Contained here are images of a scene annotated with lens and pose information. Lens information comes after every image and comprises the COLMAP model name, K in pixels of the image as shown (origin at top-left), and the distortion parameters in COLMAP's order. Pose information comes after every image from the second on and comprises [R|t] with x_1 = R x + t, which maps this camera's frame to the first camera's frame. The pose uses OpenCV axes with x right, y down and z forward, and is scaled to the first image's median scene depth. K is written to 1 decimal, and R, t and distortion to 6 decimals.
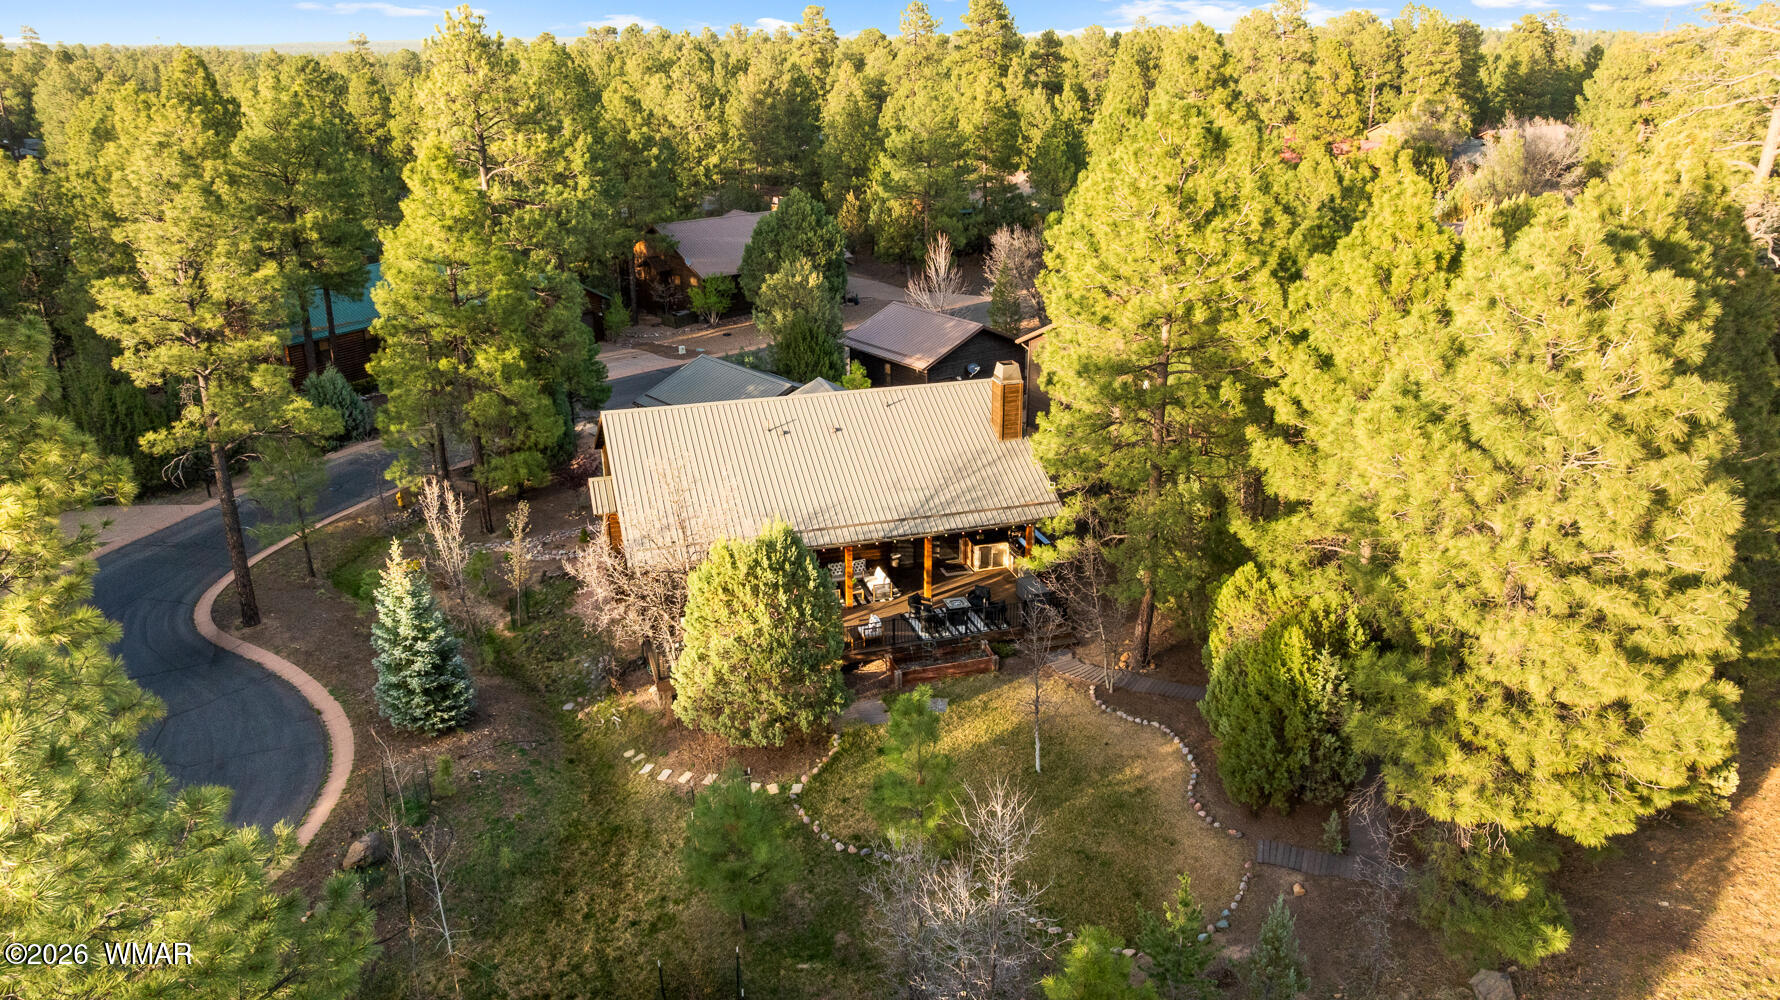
lens RADIAL K [[1288.2, 0, 888.2], [0, 1288.2, 498.7], [0, 0, 1]] dist [0.001980, 0.000922]
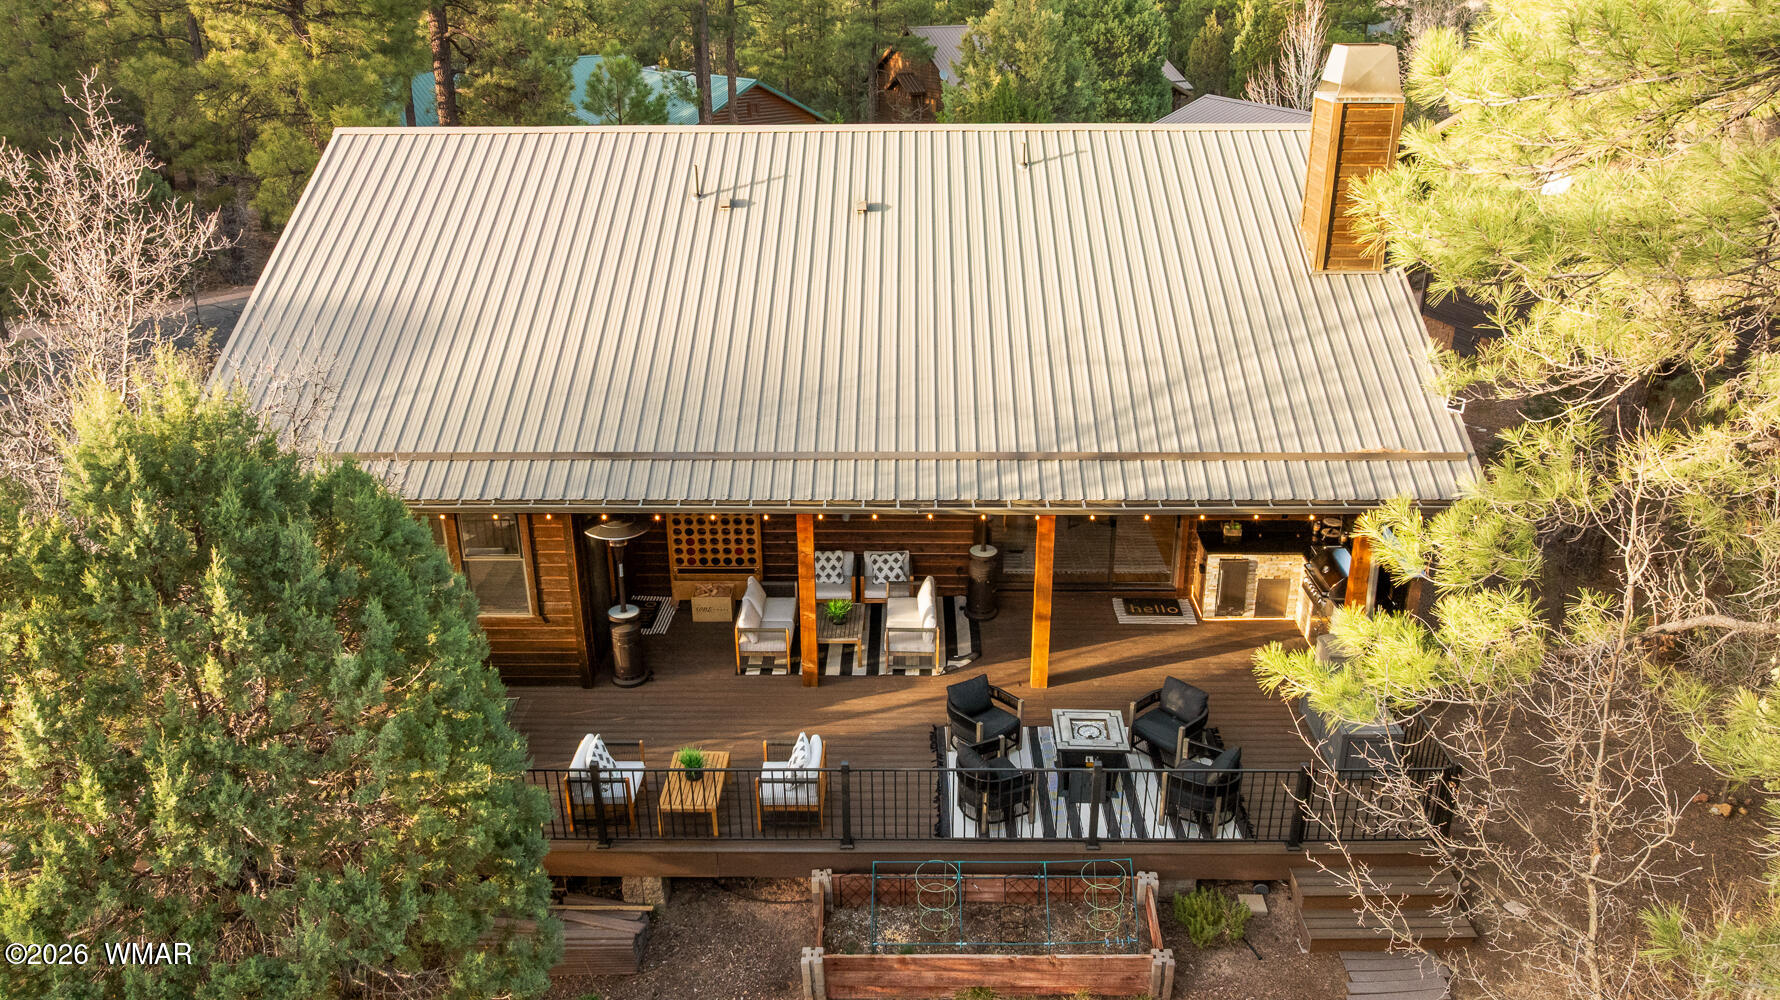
lens RADIAL K [[1288.2, 0, 895.1], [0, 1288.2, 504.0], [0, 0, 1]] dist [0.001980, 0.000922]
pose [[0.953247, 0.120599, -0.277086, 0.087133], [-0.106295, 0.992133, 0.066137, 0.008166], [0.282882, -0.033592, 0.958566, 0.658919]]
